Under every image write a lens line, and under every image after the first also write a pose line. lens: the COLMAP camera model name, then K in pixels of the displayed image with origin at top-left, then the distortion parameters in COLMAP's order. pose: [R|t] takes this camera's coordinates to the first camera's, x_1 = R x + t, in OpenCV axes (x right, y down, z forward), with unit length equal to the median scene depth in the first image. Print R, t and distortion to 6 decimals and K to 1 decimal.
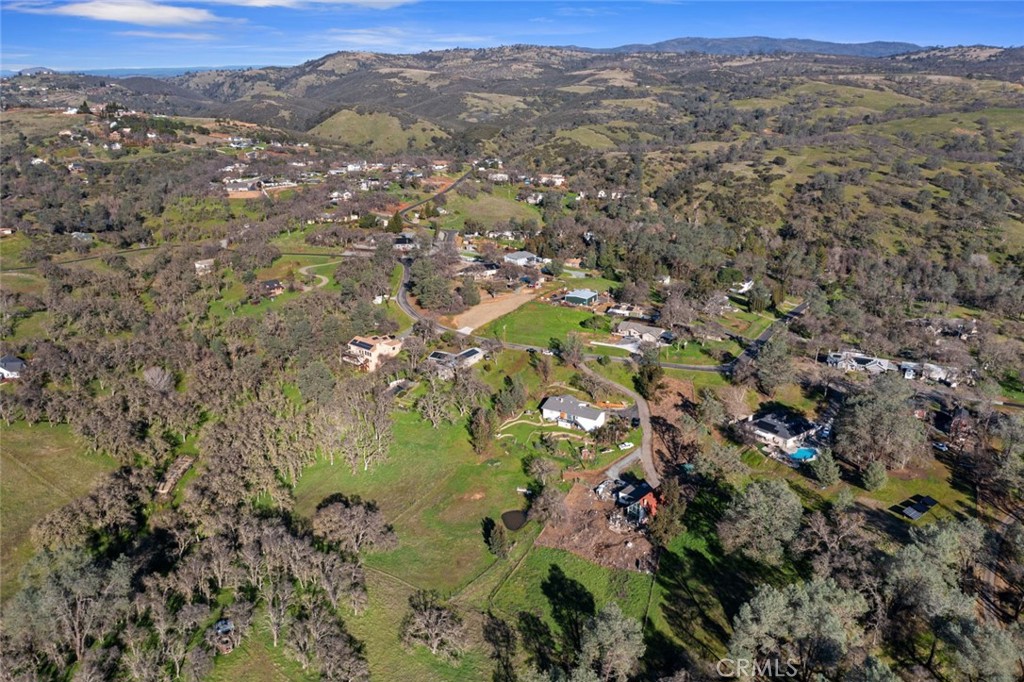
lens RADIAL K [[802.6, 0, 515.5], [0, 802.6, 344.1], [0, 0, 1]] dist [-0.017866, 0.003439]
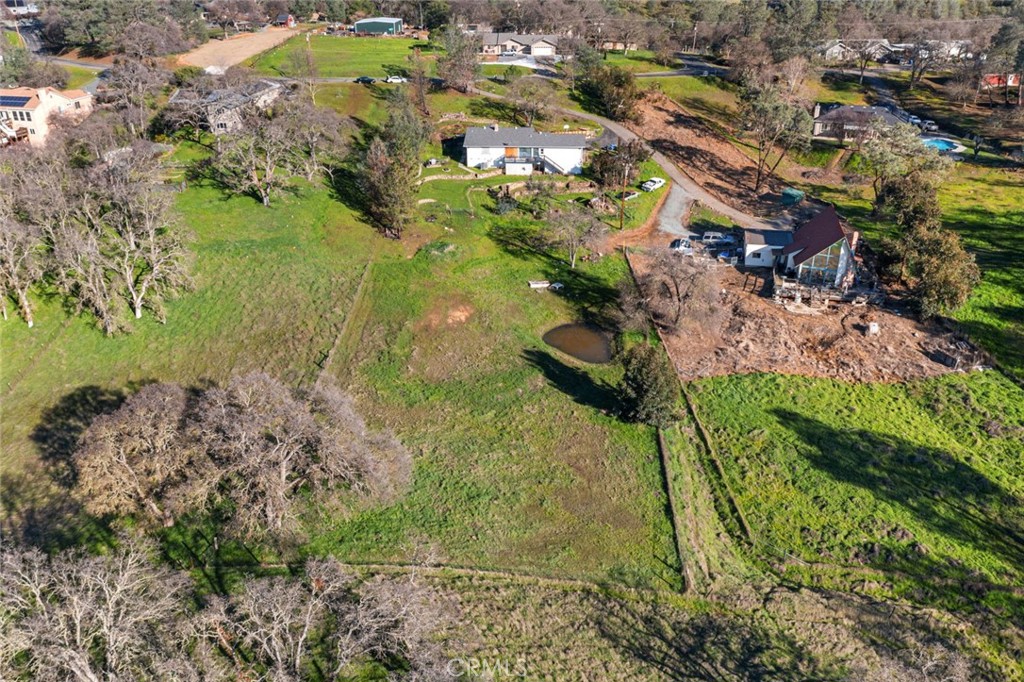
lens RADIAL K [[802.6, 0, 515.5], [0, 802.6, 344.1], [0, 0, 1]] dist [-0.017866, 0.003439]
pose [[0.890845, -0.206377, 0.404726, -0.170278], [0.145944, 0.973648, 0.175242, 0.119630], [-0.430227, -0.097046, 0.897489, 0.539828]]
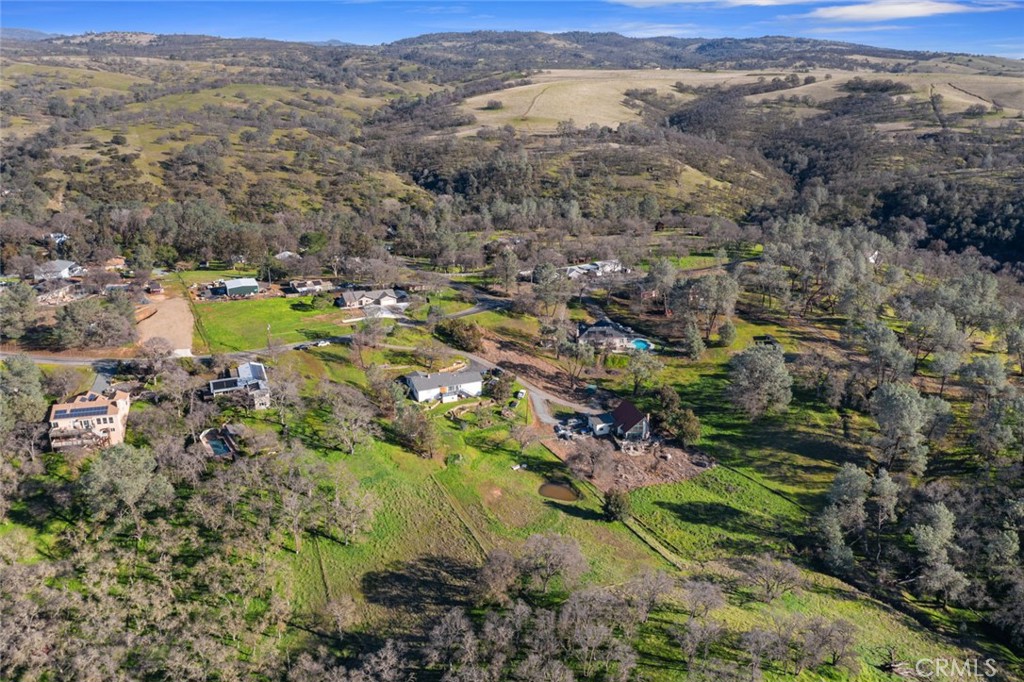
lens RADIAL K [[802.6, 0, 515.5], [0, 802.6, 344.1], [0, 0, 1]] dist [-0.017866, 0.003439]
pose [[0.575396, -0.267100, 0.773031, -0.564522], [0.257644, 0.956243, 0.138630, -0.060550], [-0.776234, 0.119399, 0.619035, 0.397311]]
